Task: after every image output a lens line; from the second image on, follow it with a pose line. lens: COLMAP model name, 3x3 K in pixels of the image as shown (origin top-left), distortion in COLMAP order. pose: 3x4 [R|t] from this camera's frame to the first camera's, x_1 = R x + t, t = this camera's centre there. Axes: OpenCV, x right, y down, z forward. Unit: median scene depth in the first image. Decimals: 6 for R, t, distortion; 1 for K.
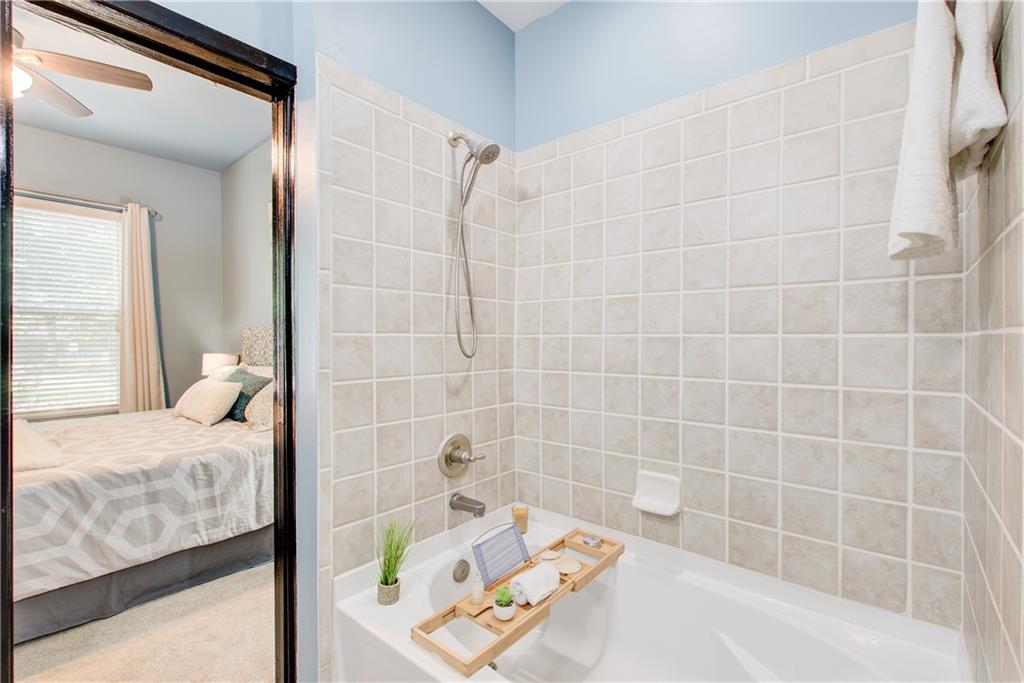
lens RADIAL K [[456.2, 0, 518.2], [0, 456.2, 342.6], [0, 0, 1]] dist [0.005623, -0.002820]
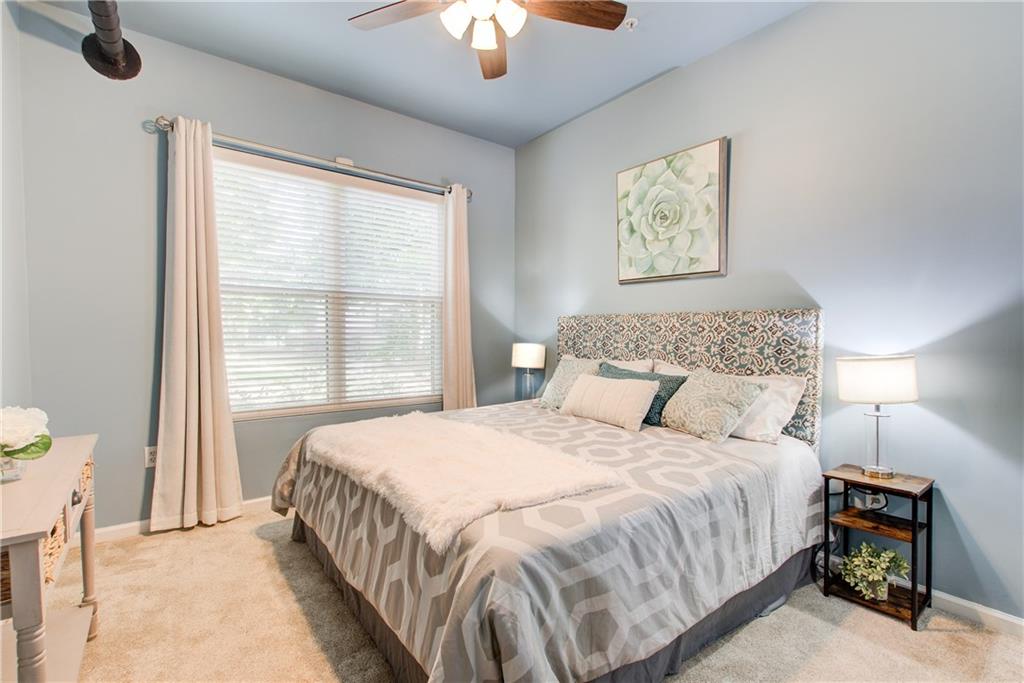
lens RADIAL K [[456.2, 0, 514.8], [0, 456.2, 348.2], [0, 0, 1]] dist [0.005623, -0.002820]
pose [[0.977318, 0.020589, -0.210772, -1.144465], [-0.014028, 0.999371, 0.032575, 0.007059], [0.211310, -0.028880, 0.976992, 0.195402]]
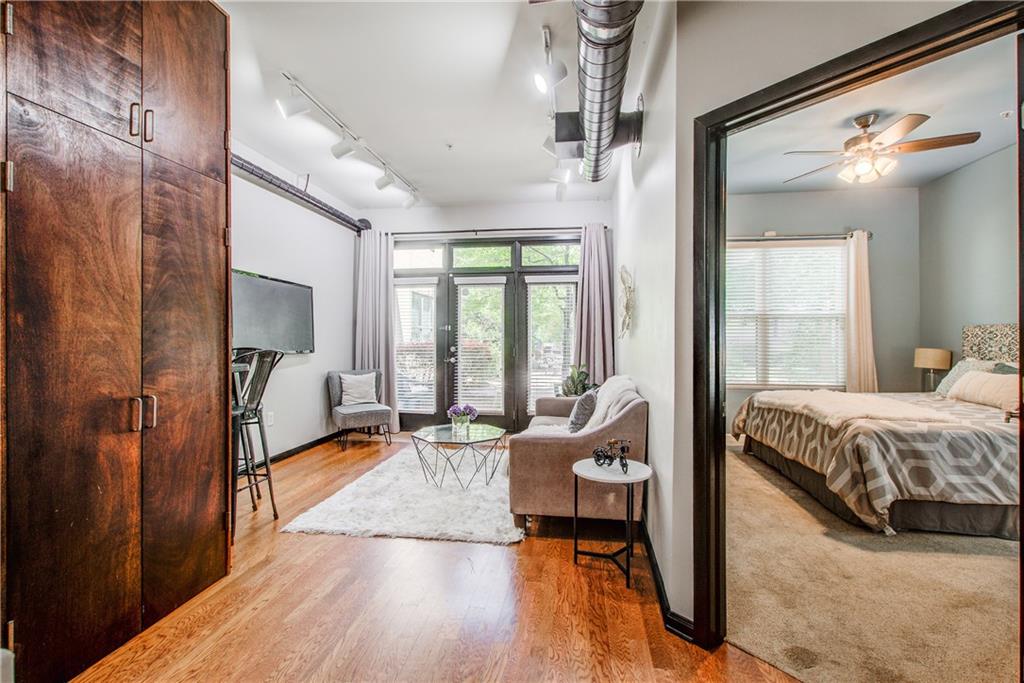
lens RADIAL K [[456.2, 0, 516.9], [0, 456.2, 333.4], [0, 0, 1]] dist [0.005623, -0.002820]
pose [[0.529607, 0.000697, -0.848243, -0.565031], [-0.009168, 0.999946, -0.004902, 0.003715], [0.848193, 0.010373, 0.529585, -1.103859]]
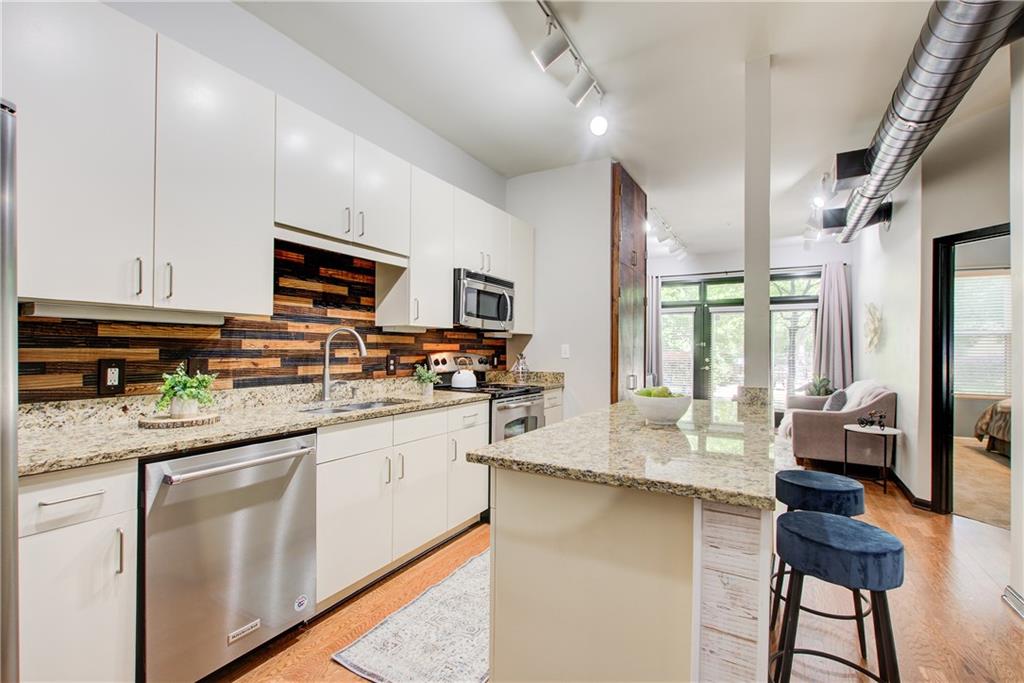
lens RADIAL K [[456.2, 0, 514.2], [0, 456.2, 346.3], [0, 0, 1]] dist [0.005623, -0.002820]
pose [[0.179255, -0.000080, -0.983803, 0.433312], [-0.018570, 0.999822, -0.003465, 0.019288], [0.983627, 0.018890, 0.179222, -2.403533]]
